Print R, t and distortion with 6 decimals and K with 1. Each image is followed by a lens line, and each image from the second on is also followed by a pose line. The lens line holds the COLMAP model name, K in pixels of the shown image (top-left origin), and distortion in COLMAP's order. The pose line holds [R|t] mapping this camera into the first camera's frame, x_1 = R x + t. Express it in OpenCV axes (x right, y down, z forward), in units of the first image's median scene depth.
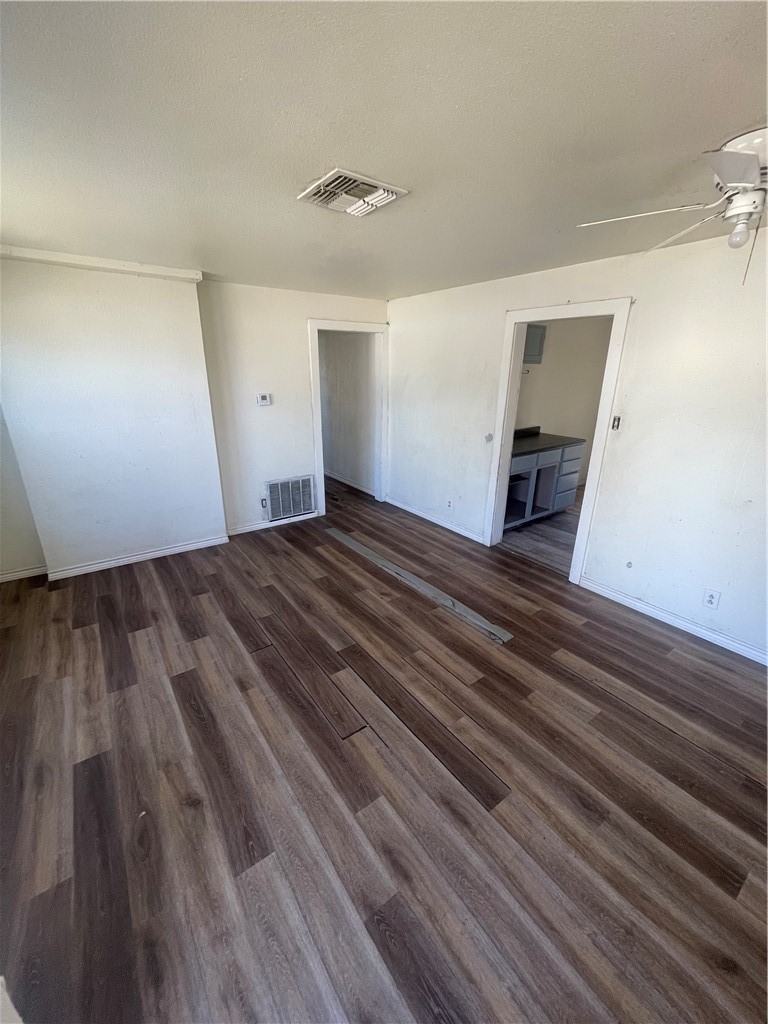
lens RADIAL K [[413.2, 0, 383.4], [0, 413.2, 512.7], [0, 0, 1]] dist [-0.001441, 0.000891]
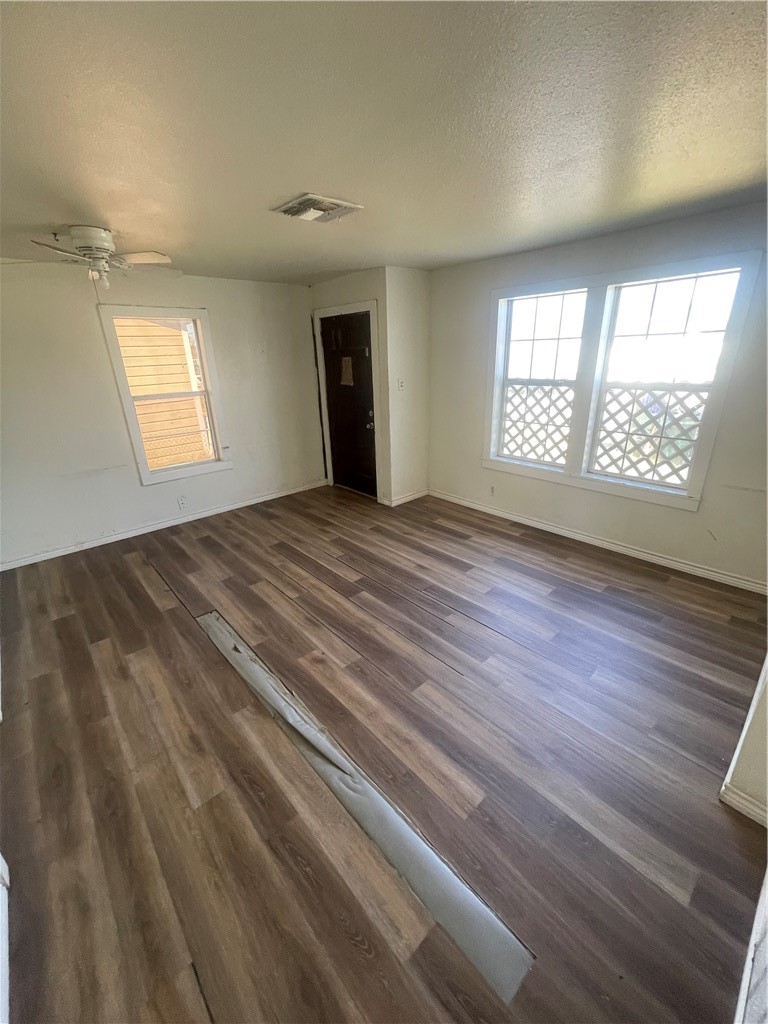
lens RADIAL K [[413.2, 0, 383.4], [0, 413.2, 512.7], [0, 0, 1]] dist [-0.001441, 0.000891]
pose [[-0.994350, 0.059393, -0.087979, -0.072811], [-0.011675, 0.762594, 0.646772, -0.571765], [0.105506, 0.644145, -0.757592, 1.664794]]
